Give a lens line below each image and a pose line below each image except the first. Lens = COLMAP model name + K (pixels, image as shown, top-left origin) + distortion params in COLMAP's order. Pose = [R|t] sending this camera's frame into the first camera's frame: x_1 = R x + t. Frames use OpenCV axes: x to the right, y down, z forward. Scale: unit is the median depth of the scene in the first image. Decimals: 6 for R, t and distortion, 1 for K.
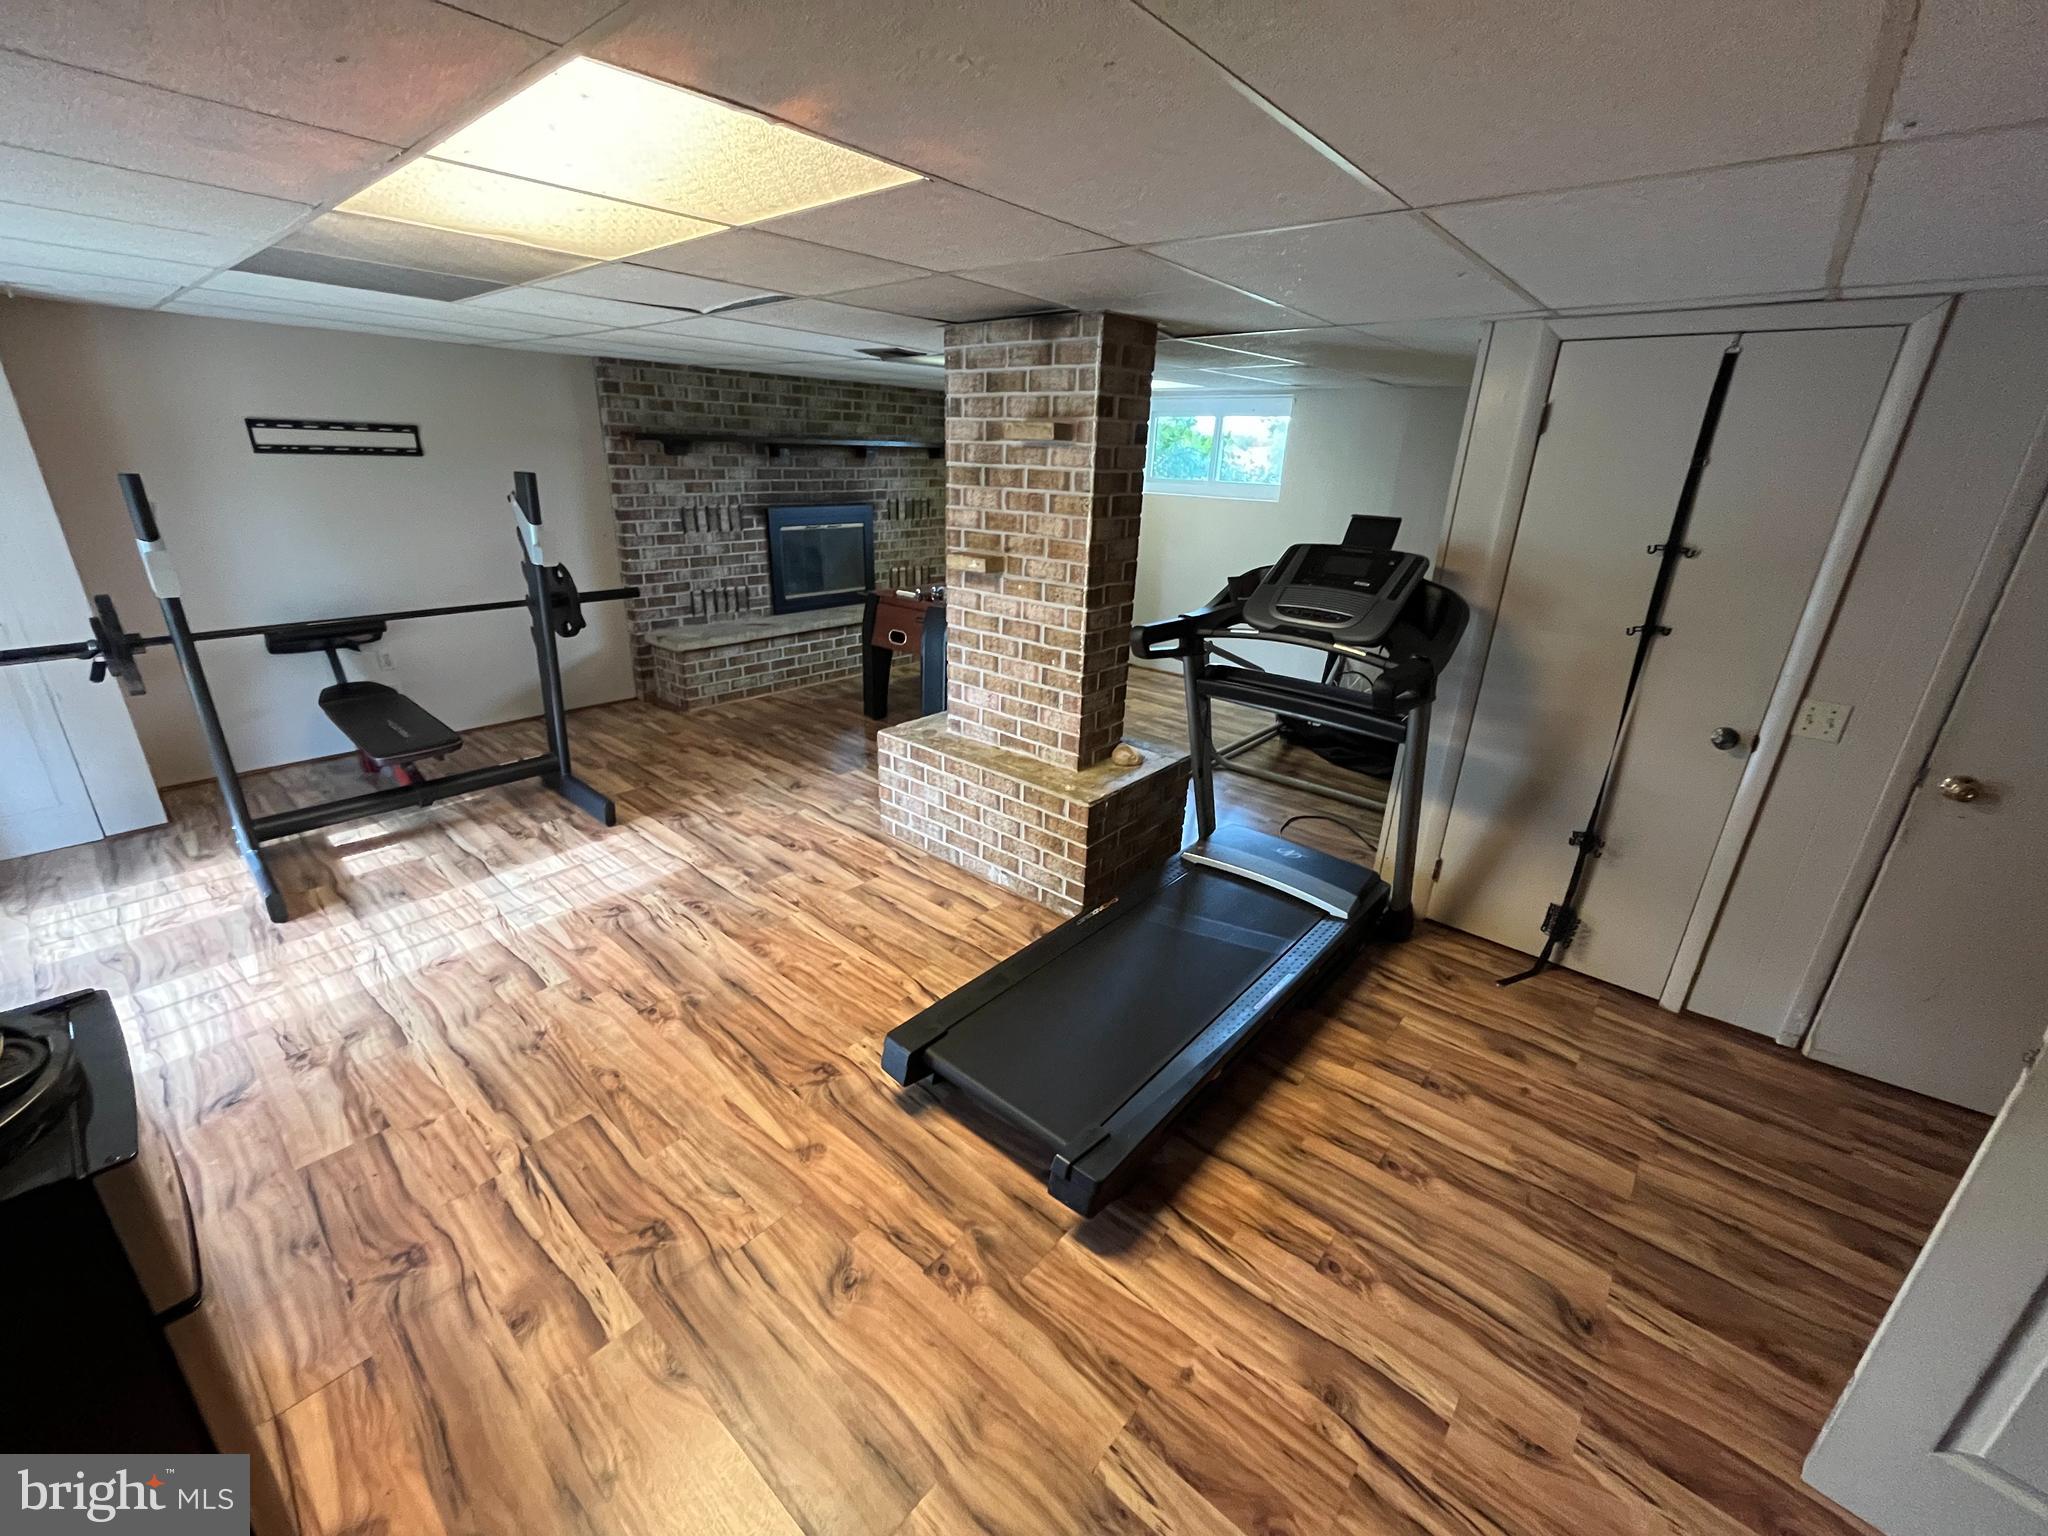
lens RADIAL K [[830.1, 0, 1019.3], [0, 830.1, 768.9], [0, 0, 1]] dist [-0.002505, -0.000363]
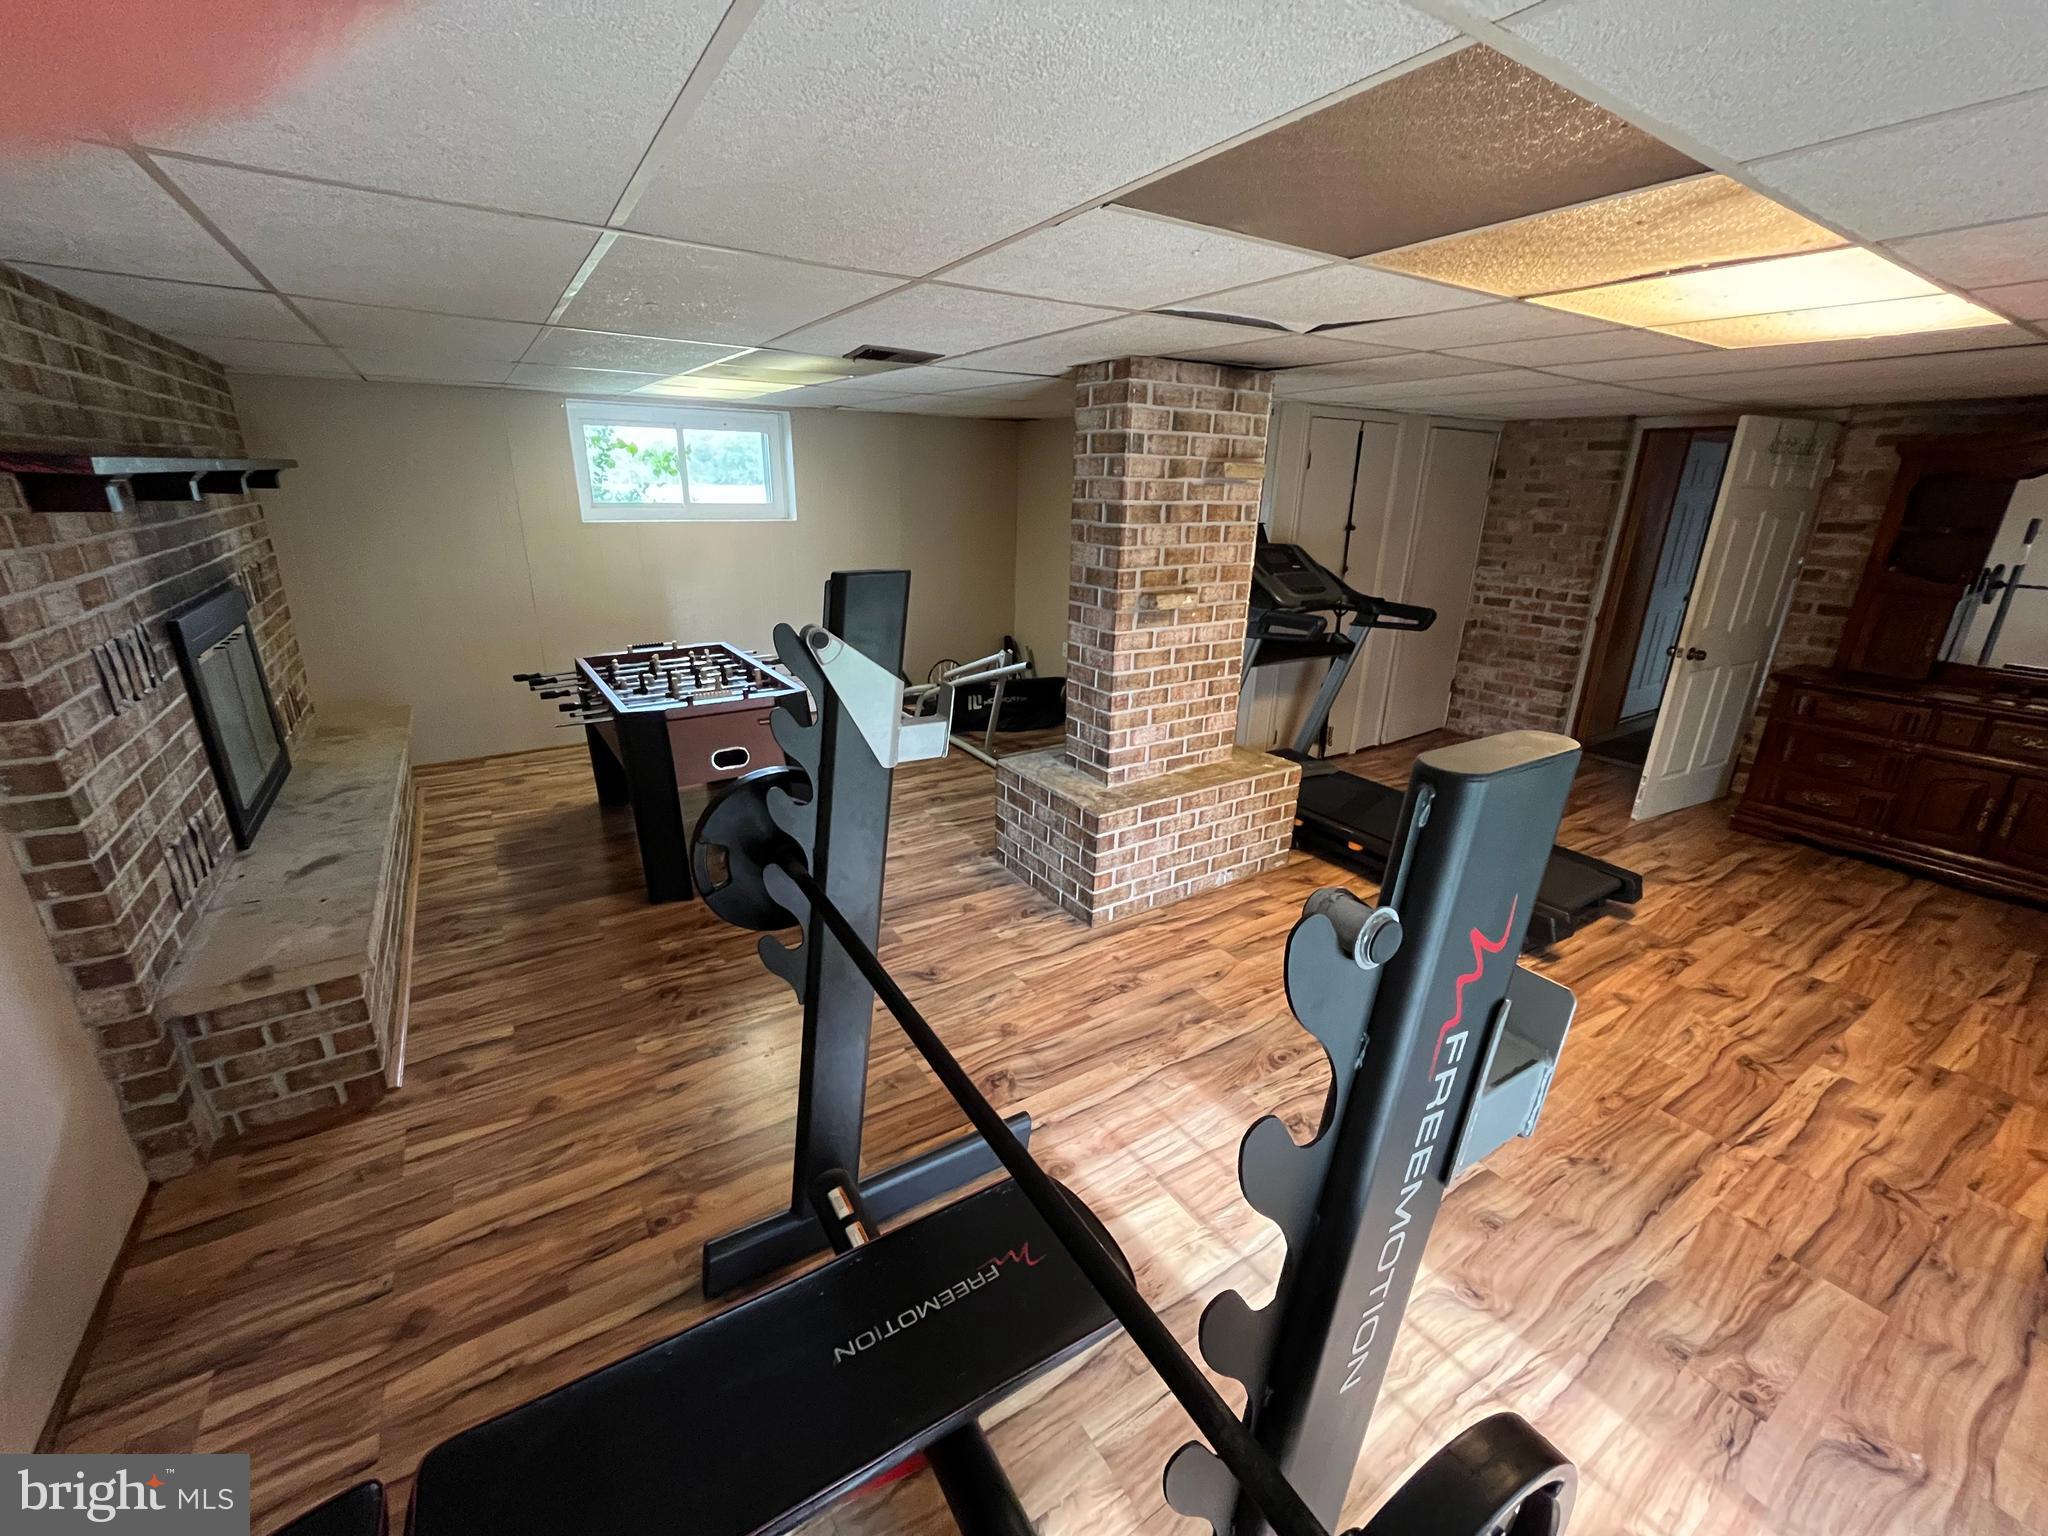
lens RADIAL K [[830.1, 0, 1019.3], [0, 830.1, 768.9], [0, 0, 1]] dist [-0.002505, -0.000363]
pose [[0.281592, -0.340969, 0.896909, -1.099989], [0.333896, 0.911136, 0.241548, -0.376699], [-0.899566, 0.231457, 0.370417, 0.869593]]
